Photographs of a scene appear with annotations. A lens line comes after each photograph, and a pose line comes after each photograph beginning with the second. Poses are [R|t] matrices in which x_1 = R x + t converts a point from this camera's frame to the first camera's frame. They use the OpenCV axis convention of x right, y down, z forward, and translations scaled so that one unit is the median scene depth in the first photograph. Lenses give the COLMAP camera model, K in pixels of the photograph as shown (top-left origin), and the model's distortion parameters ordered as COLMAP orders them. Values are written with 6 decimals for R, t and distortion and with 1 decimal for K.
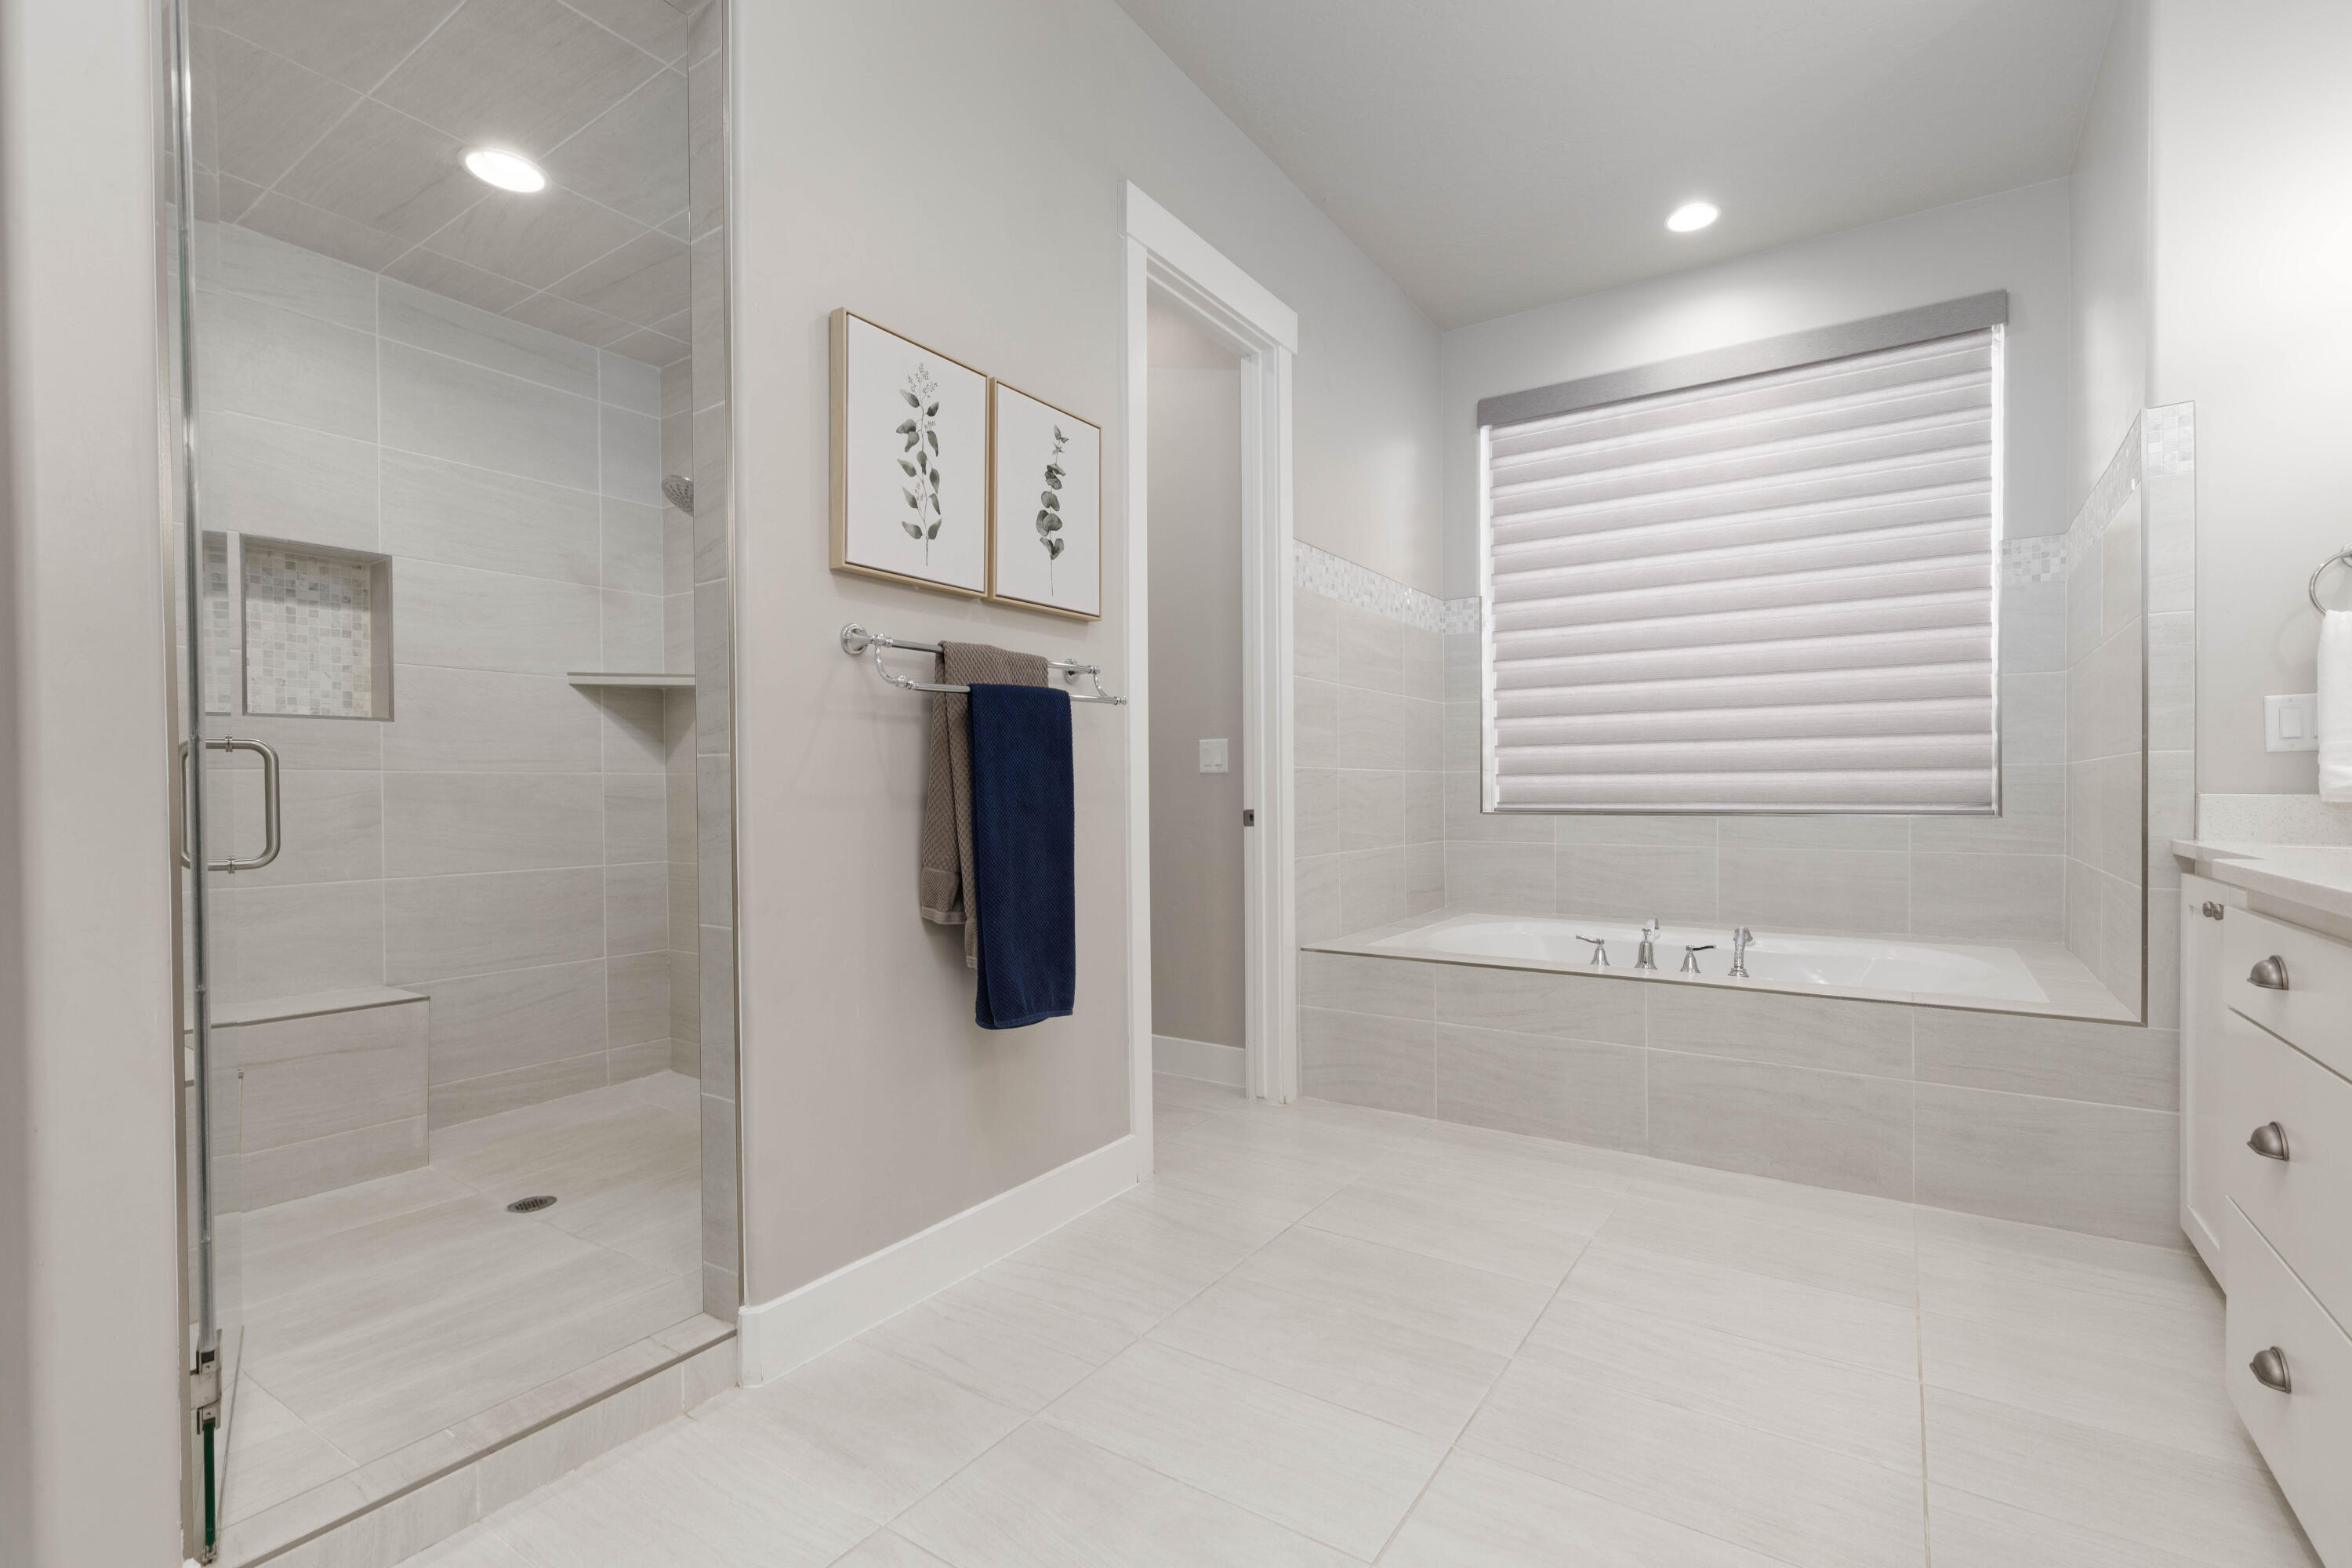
lens RADIAL K [[1048.5, 0, 1191.0], [0, 1048.5, 792.0], [0, 0, 1]] dist [0.005238, 0.000133]
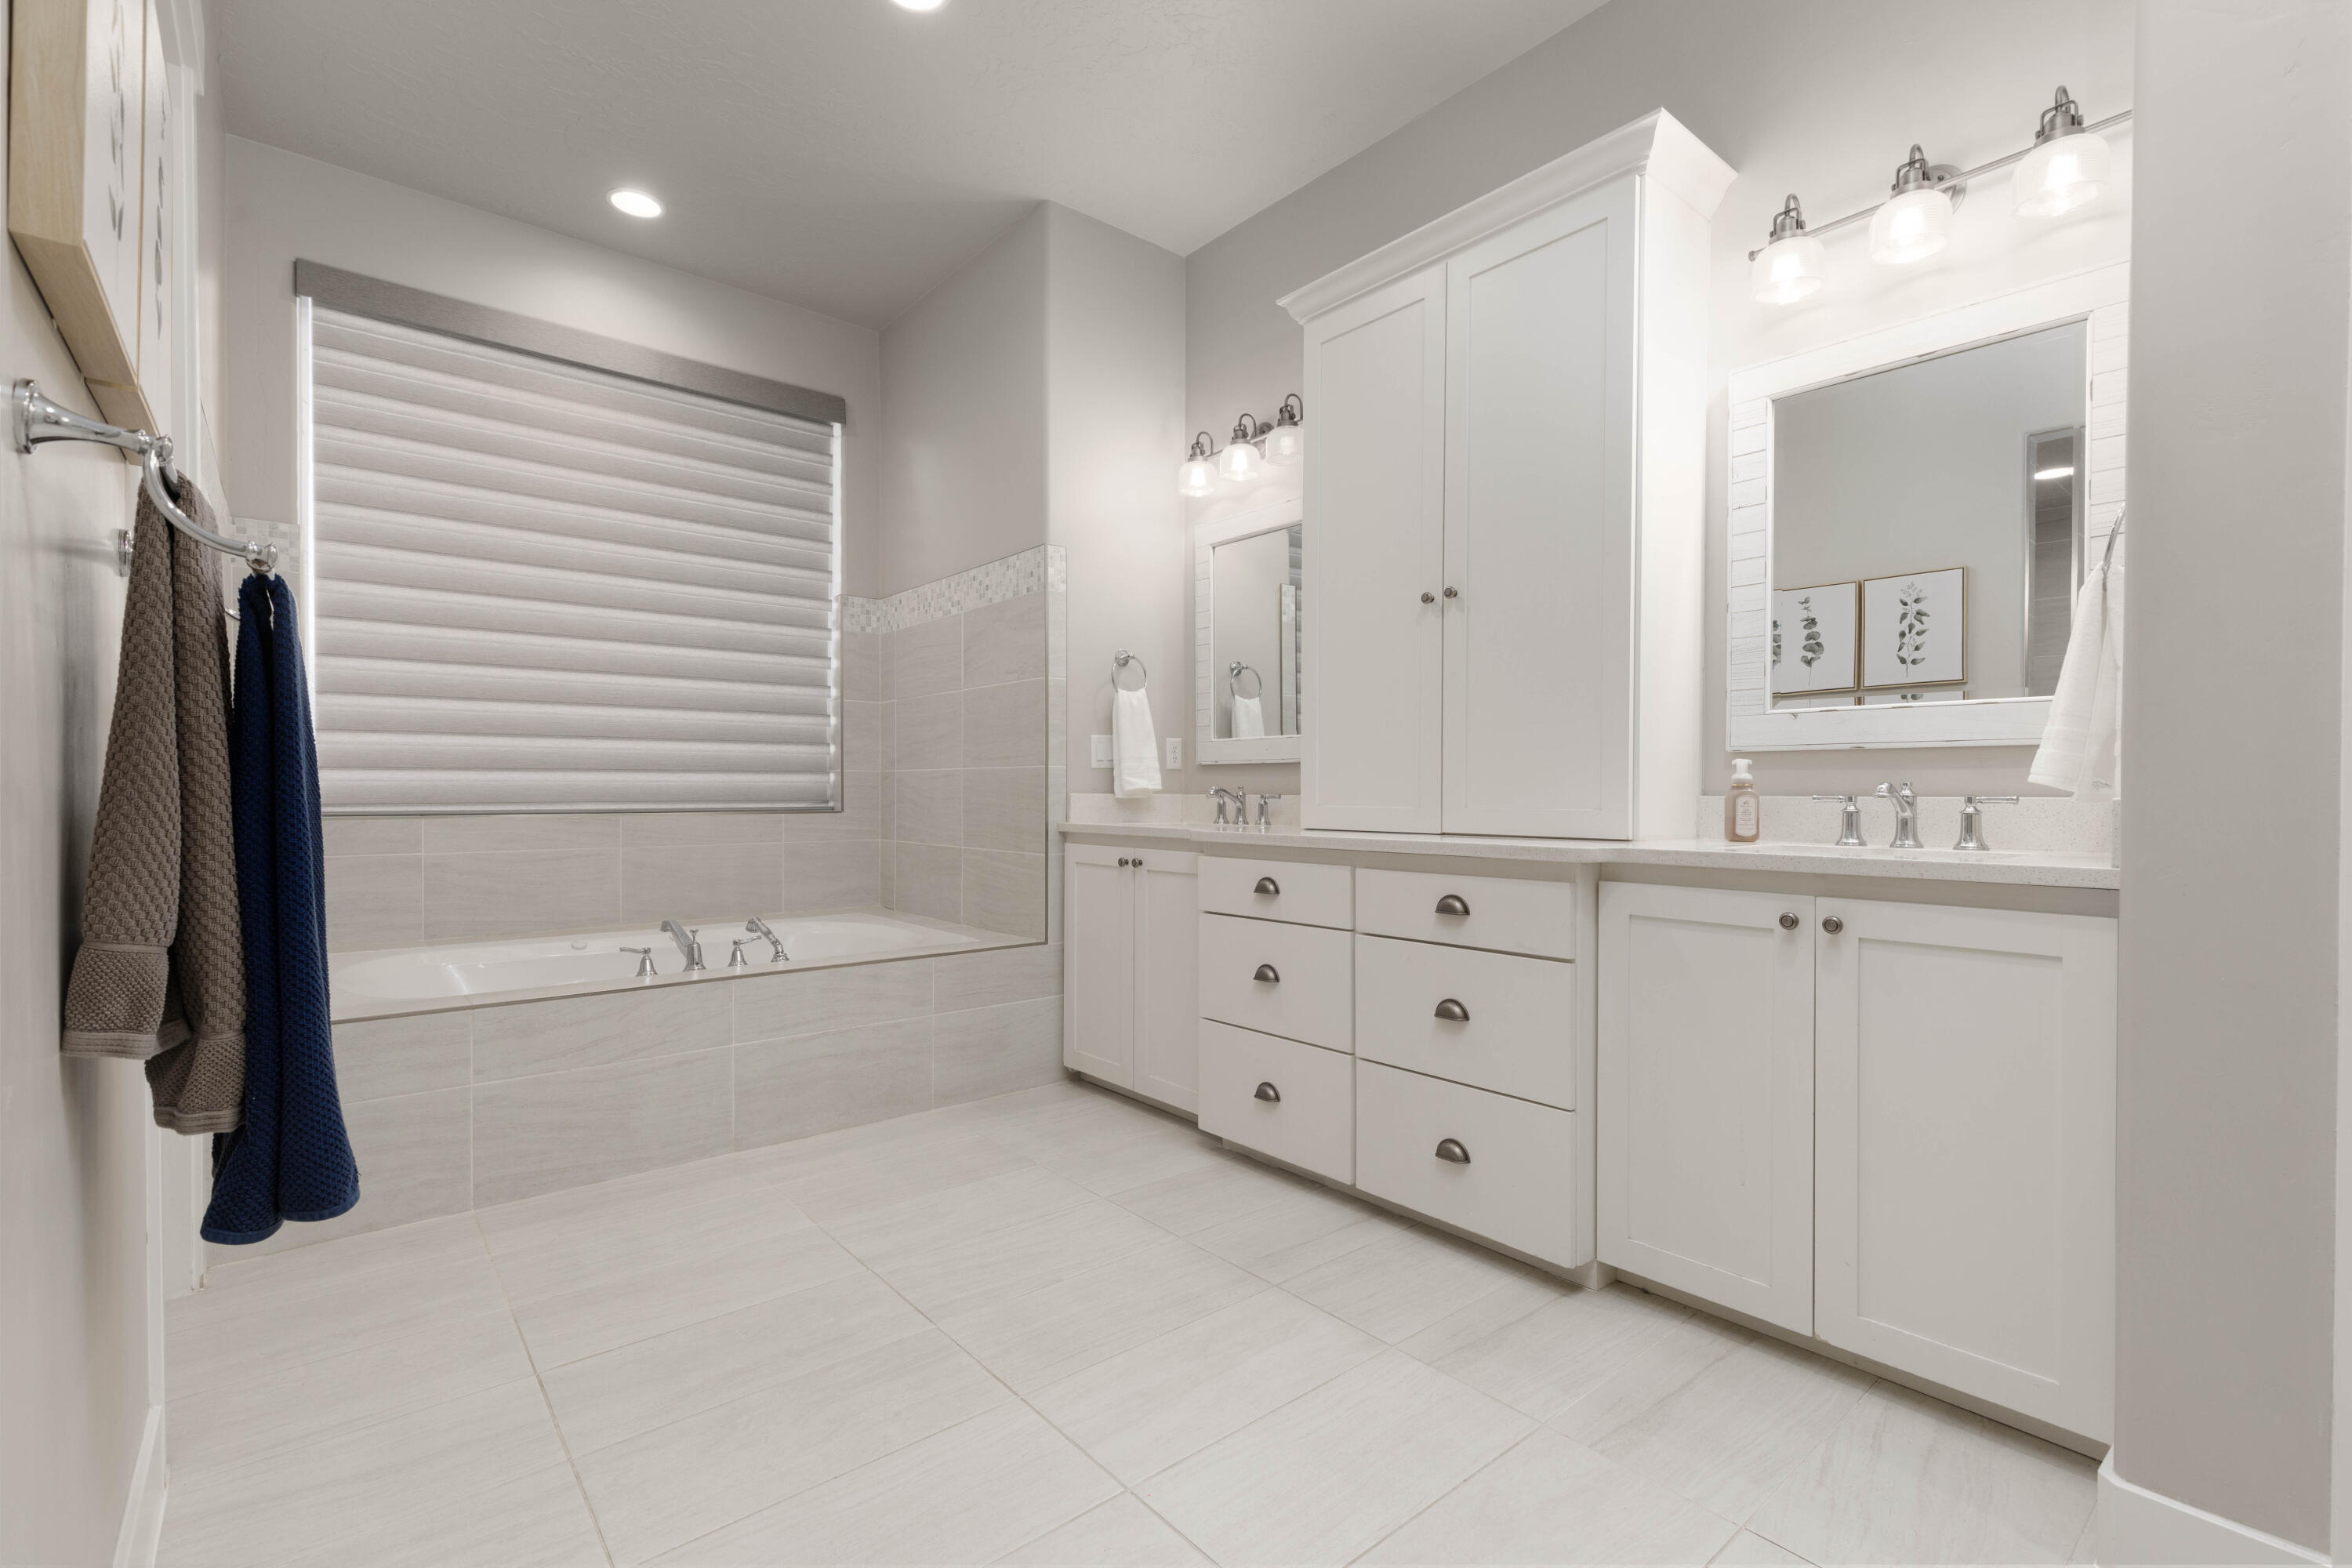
lens RADIAL K [[1048.5, 0, 1194.0], [0, 1048.5, 793.5], [0, 0, 1]] dist [0.005238, 0.000133]
pose [[0.270461, 0.001000, 0.962730, -0.380171], [-0.001859, 0.999998, -0.000516, 0.001898], [-0.962729, -0.001650, 0.270462, 0.276806]]
